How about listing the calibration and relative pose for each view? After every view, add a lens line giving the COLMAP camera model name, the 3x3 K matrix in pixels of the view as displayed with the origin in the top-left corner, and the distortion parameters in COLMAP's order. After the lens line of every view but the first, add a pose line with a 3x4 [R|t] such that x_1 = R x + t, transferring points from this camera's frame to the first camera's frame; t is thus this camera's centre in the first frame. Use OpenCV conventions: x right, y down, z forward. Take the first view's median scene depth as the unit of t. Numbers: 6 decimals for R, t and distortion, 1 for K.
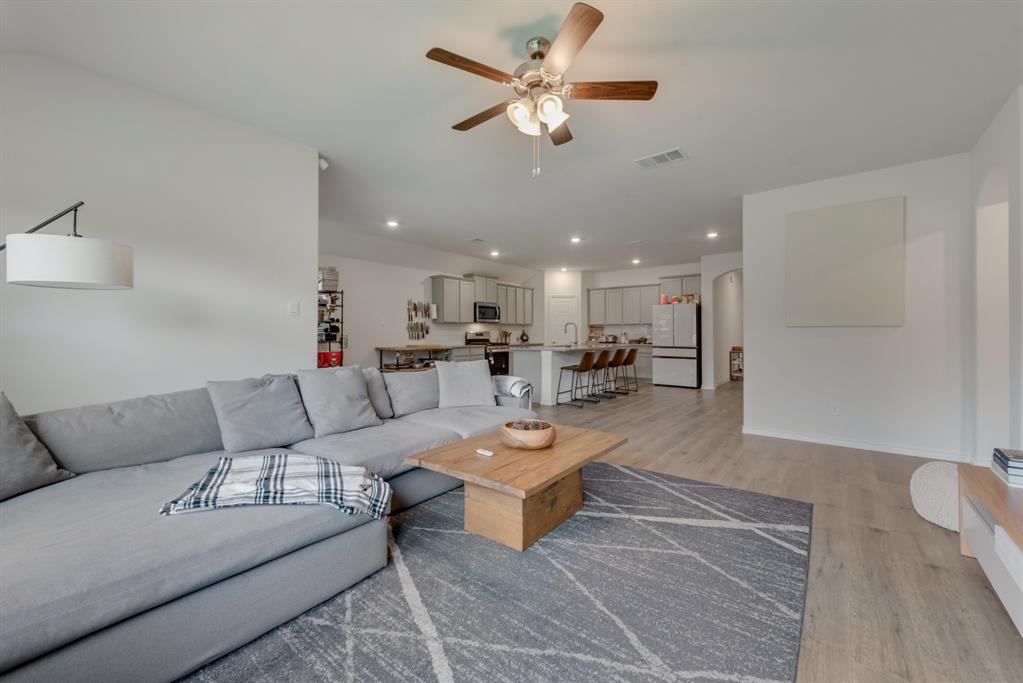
lens RADIAL K [[408.7, 0, 511.3], [0, 408.7, 334.2], [0, 0, 1]] dist [0.012742, -0.000387]
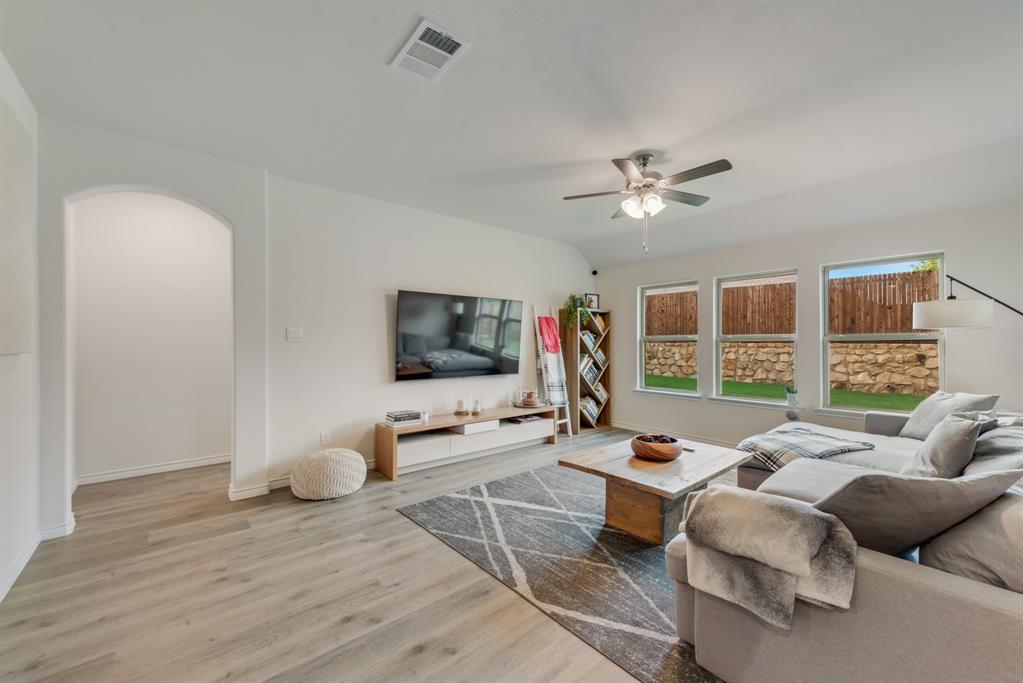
lens RADIAL K [[403.9, 0, 511.5], [0, 403.9, 341.5], [0, 0, 1]] dist [0.016262, -0.000327]
pose [[-0.979790, 0.000187, 0.200028, 0.062459], [0.000417, 0.999999, 0.001108, -0.016076], [-0.200028, 0.001169, -0.979789, 0.643413]]
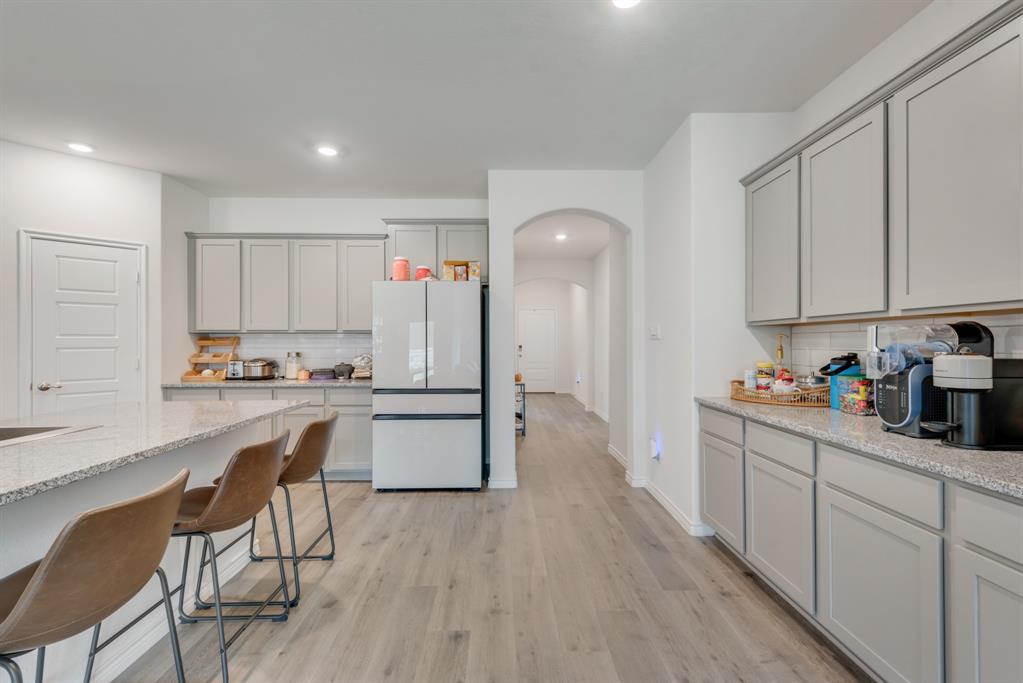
lens RADIAL K [[446.8, 0, 511.5], [0, 446.8, 341.5], [0, 0, 1]] dist [0.009375, -0.000434]
pose [[0.768246, 0.000059, 0.640154, 0.184139], [0.004759, 0.999972, -0.005804, -0.012393], [-0.640136, 0.007505, 0.768225, 0.616887]]
